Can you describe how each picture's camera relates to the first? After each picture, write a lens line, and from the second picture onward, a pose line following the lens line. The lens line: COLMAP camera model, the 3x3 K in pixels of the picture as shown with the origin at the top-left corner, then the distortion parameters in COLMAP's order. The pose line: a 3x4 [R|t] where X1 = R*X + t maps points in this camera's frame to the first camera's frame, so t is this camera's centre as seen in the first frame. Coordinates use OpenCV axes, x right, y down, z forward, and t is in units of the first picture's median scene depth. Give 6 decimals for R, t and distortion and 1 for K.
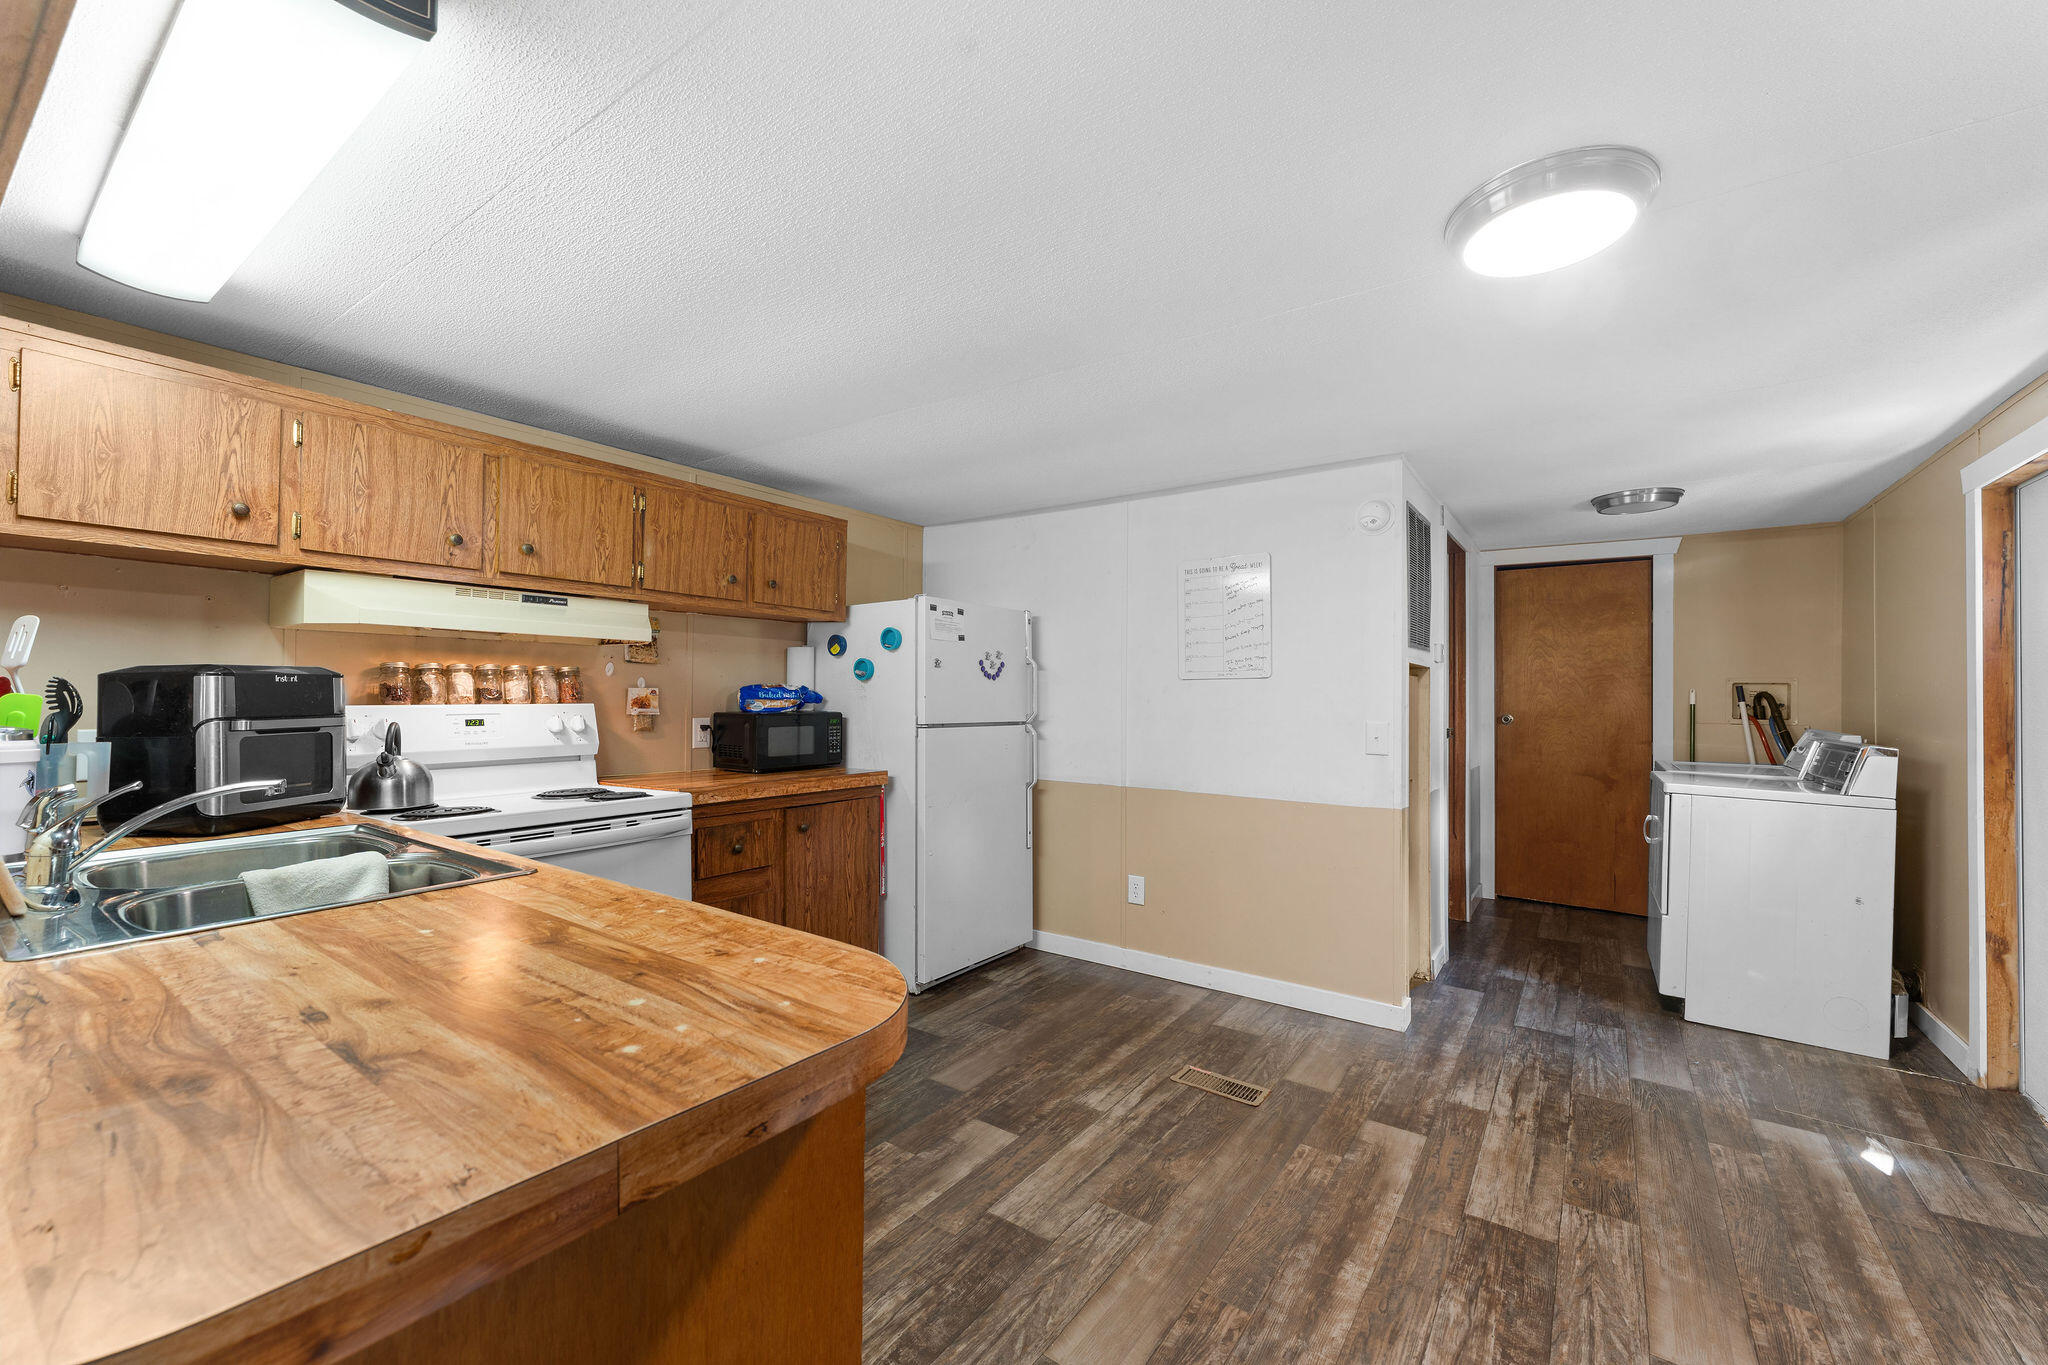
lens RADIAL K [[820.6, 0, 1019.8], [0, 820.6, 693.0], [0, 0, 1]] dist [0.001324, 0.000123]
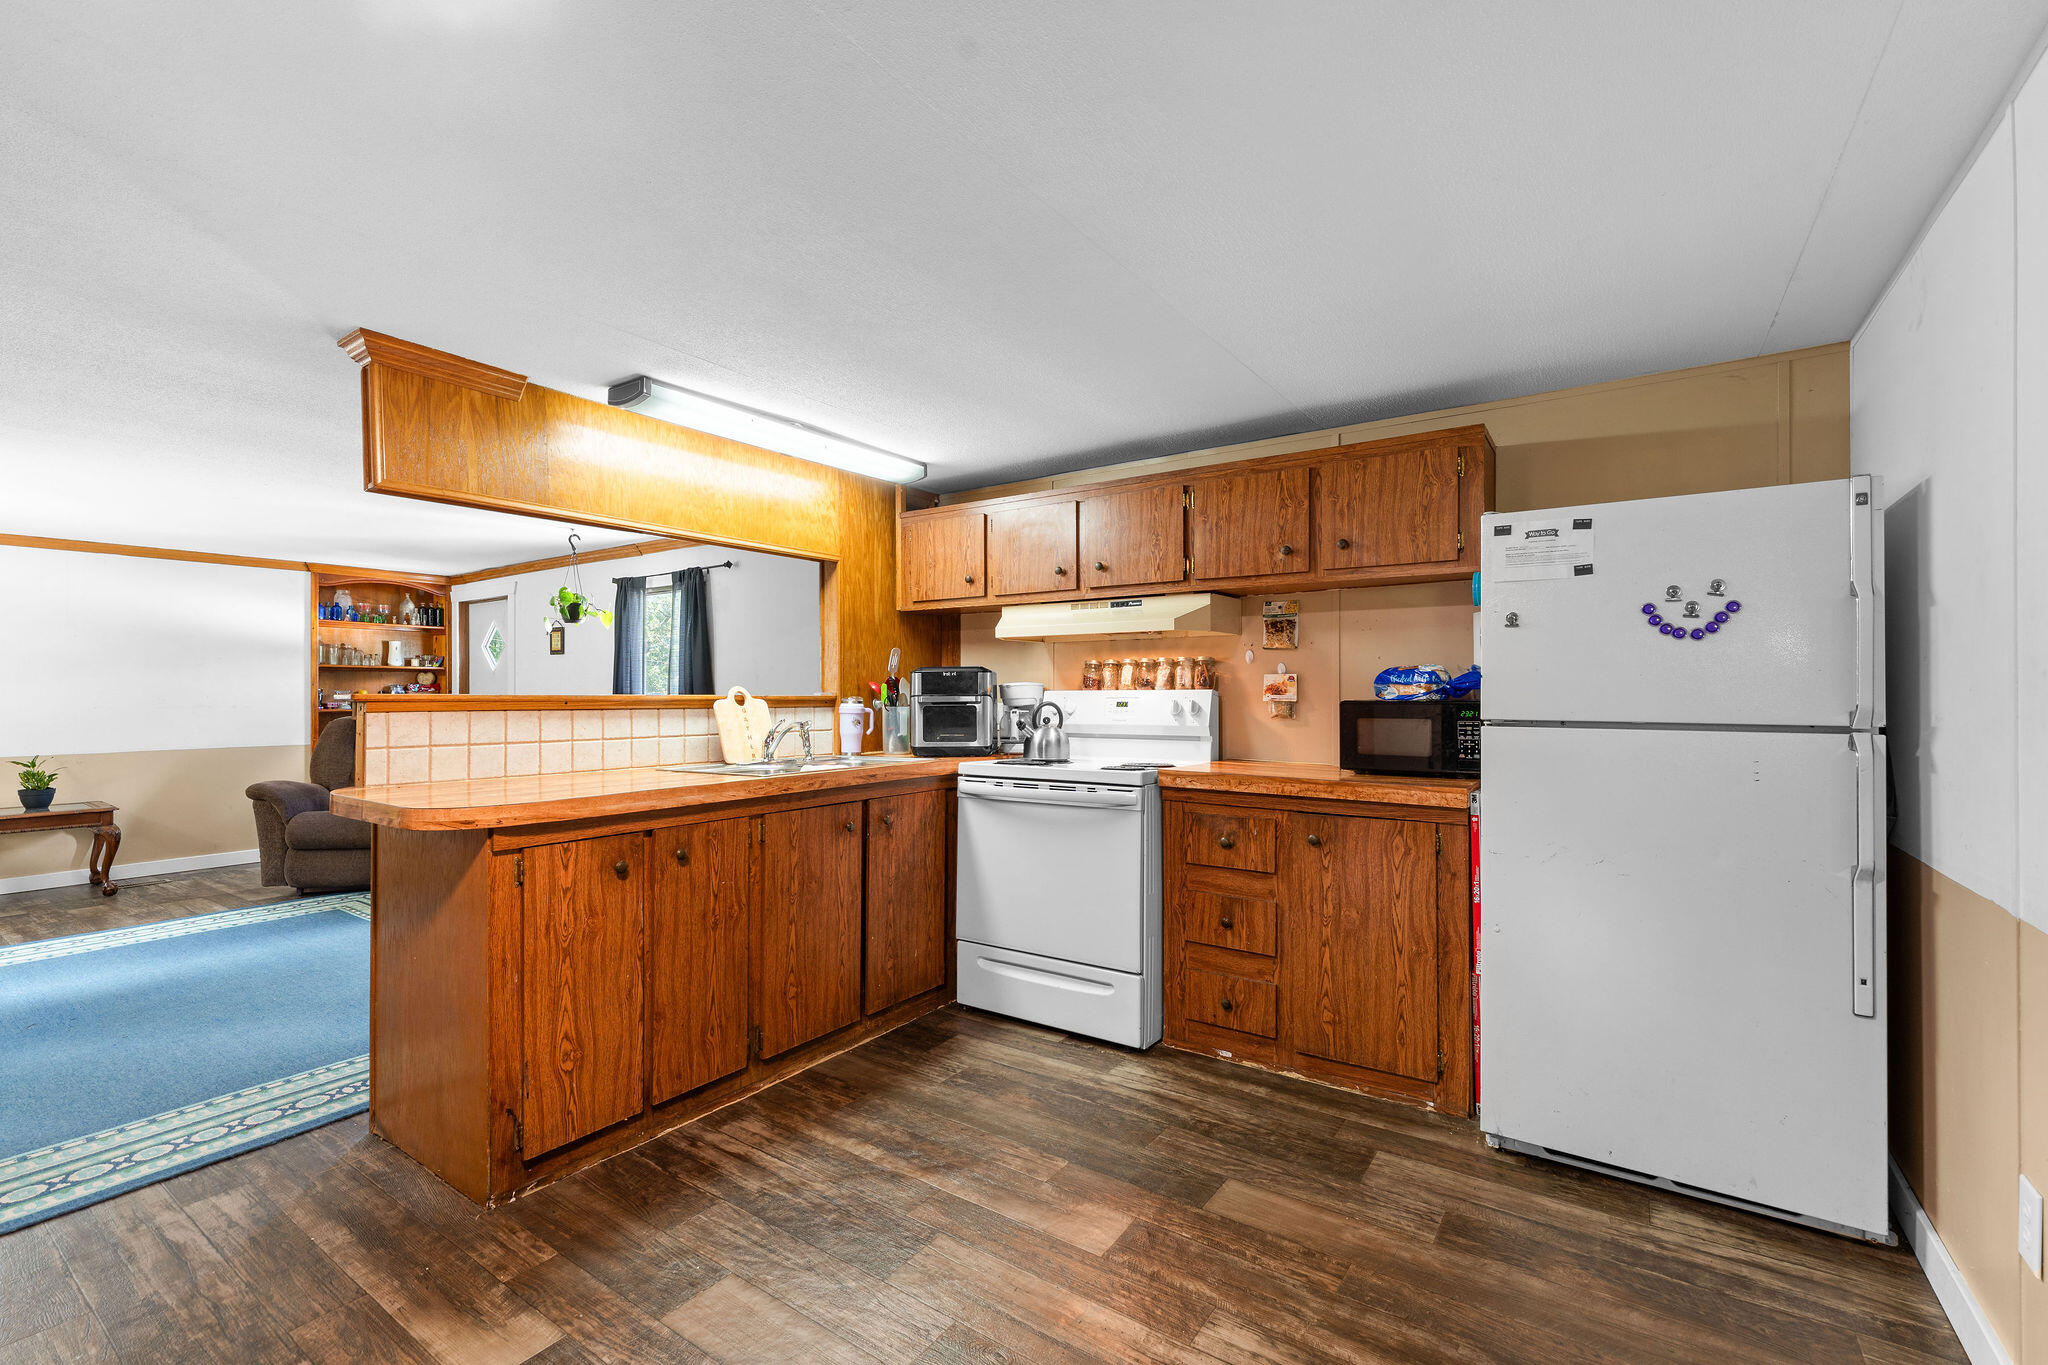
lens RADIAL K [[879.5, 0, 1012.7], [0, 879.5, 693.4], [0, 0, 1]] dist [0.002798, 0.000827]
pose [[0.010336, -0.004897, -0.999935, 0.648239], [0.006242, 0.999969, -0.004833, 0.022107], [0.999927, -0.006192, 0.010366, 0.734825]]
